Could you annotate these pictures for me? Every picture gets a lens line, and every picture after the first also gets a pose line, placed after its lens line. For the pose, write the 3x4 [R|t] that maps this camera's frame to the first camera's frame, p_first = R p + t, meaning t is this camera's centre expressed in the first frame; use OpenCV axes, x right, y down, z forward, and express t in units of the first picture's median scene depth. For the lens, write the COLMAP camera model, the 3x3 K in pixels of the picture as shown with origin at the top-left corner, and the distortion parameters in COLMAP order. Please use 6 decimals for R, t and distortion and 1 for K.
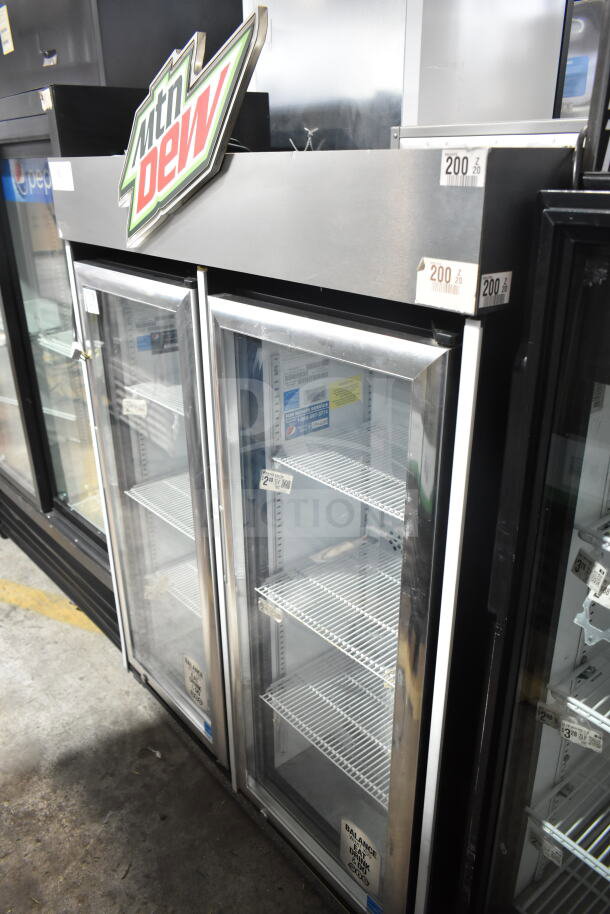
lens RADIAL K [[704.8, 0, 305.3], [0, 704.8, 462.7], [0, 0, 1]] dist [-0.005807, 0.000617]
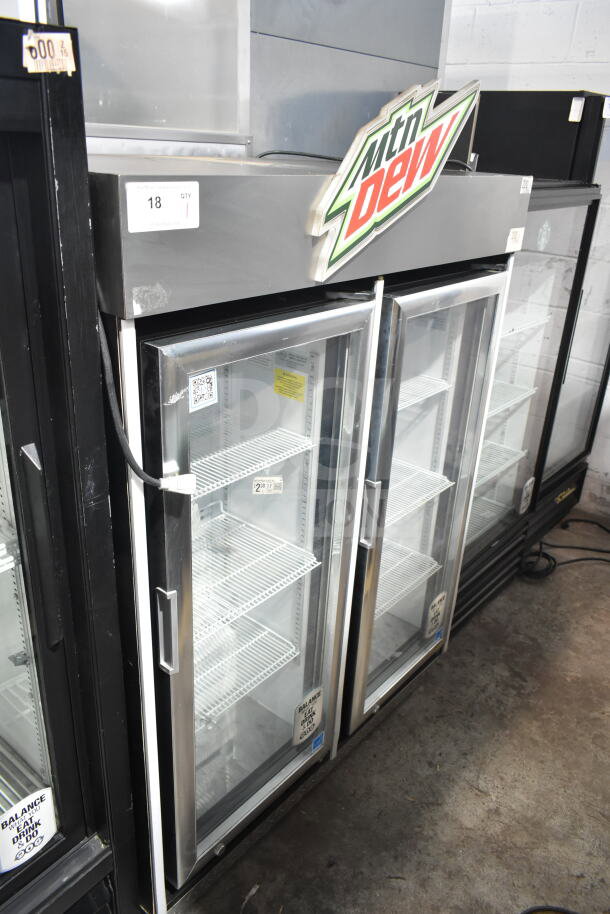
lens RADIAL K [[704.8, 0, 306.7], [0, 704.8, 454.5], [0, 0, 1]] dist [-0.005807, 0.000617]
pose [[-0.175846, -0.402856, 0.898212, -1.284757], [0.337766, 0.832349, 0.439441, -0.597342], [-0.924658, 0.380660, -0.010295, 1.288281]]
